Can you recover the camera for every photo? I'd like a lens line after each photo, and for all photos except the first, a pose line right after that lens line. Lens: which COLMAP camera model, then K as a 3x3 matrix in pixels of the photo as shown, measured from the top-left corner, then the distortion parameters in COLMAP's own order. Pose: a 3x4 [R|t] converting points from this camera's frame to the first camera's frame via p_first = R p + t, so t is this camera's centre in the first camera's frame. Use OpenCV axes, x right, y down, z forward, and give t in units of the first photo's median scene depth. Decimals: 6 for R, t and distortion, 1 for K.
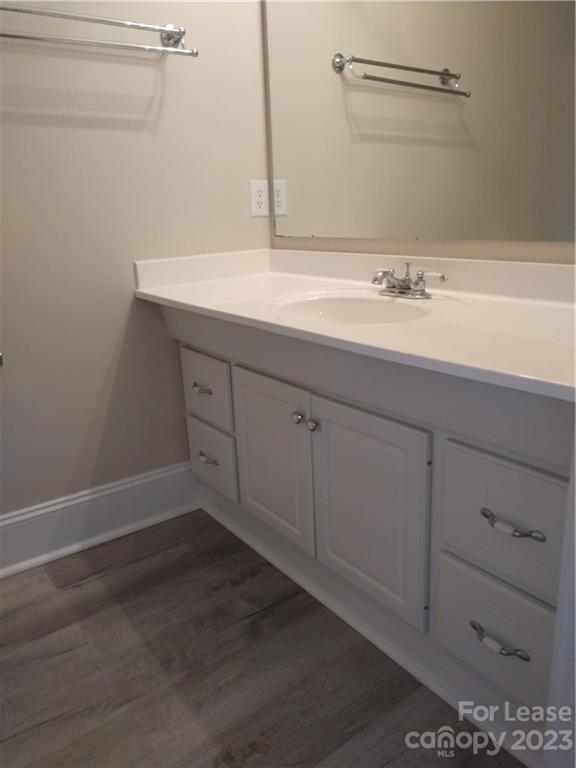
lens RADIAL K [[570.8, 0, 288.0], [0, 570.8, 384.0], [0, 0, 1]] dist [-0.005115, -0.007903]
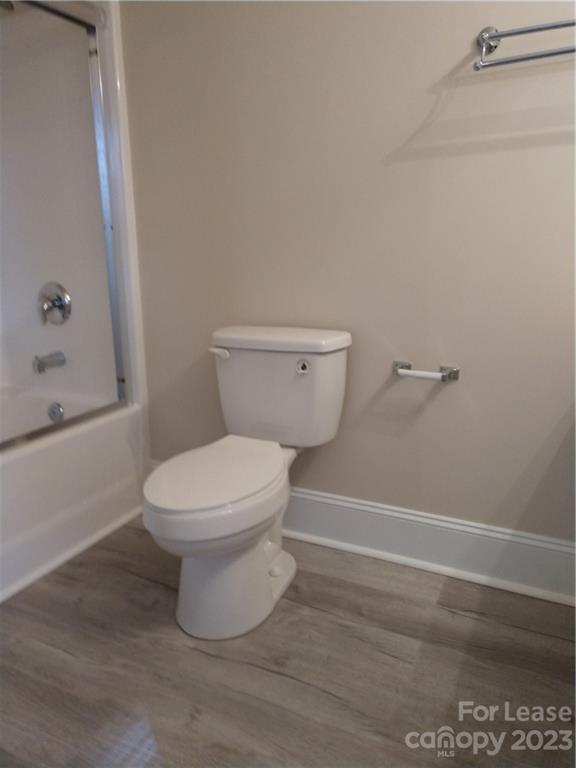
lens RADIAL K [[570.8, 0, 288.0], [0, 570.8, 384.0], [0, 0, 1]] dist [-0.005115, -0.007903]
pose [[0.444532, 0.239671, -0.863104, 0.264266], [-0.264462, 0.955705, 0.129177, -0.072996], [0.855834, 0.170835, 0.488225, 0.228883]]
